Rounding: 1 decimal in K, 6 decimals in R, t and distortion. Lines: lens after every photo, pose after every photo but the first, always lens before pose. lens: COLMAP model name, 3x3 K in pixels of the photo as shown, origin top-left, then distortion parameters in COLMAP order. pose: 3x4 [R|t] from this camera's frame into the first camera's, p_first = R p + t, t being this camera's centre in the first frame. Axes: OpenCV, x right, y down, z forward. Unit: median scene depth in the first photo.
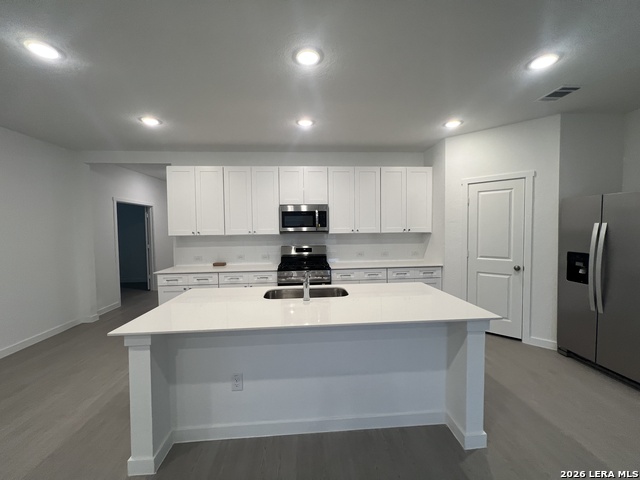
lens RADIAL K [[255.5, 0, 319.4], [0, 255.5, 238.9], [0, 0, 1]] dist [-0.000704, 0.000066]
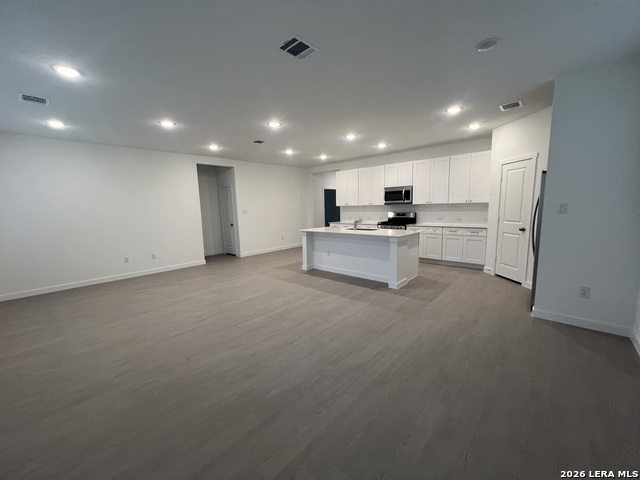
lens RADIAL K [[255.5, 0, 319.4], [0, 255.5, 238.9], [0, 0, 1]] dist [-0.000704, 0.000066]
pose [[0.687621, 0.088962, -0.720600, 0.848449], [-0.012775, 0.993794, 0.110499, 0.027183], [0.725958, -0.066776, 0.684490, -0.550543]]
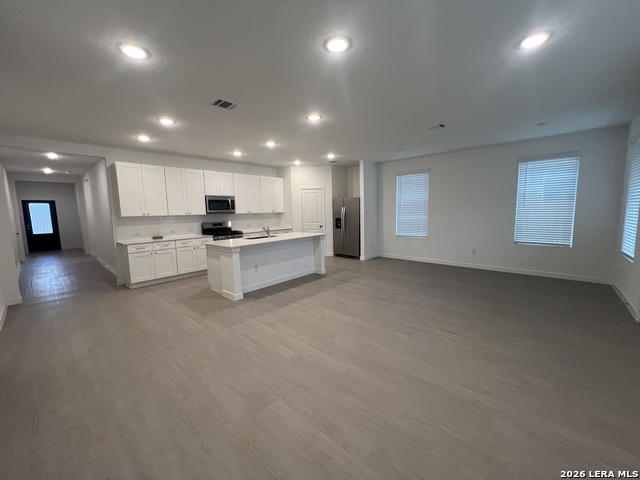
lens RADIAL K [[255.5, 0, 319.4], [0, 255.5, 238.9], [0, 0, 1]] dist [-0.000704, 0.000066]
pose [[0.716018, -0.081364, 0.693324, -0.783516], [0.043884, 0.996466, 0.071619, 0.051267], [-0.696702, -0.020855, 0.717058, -0.621833]]
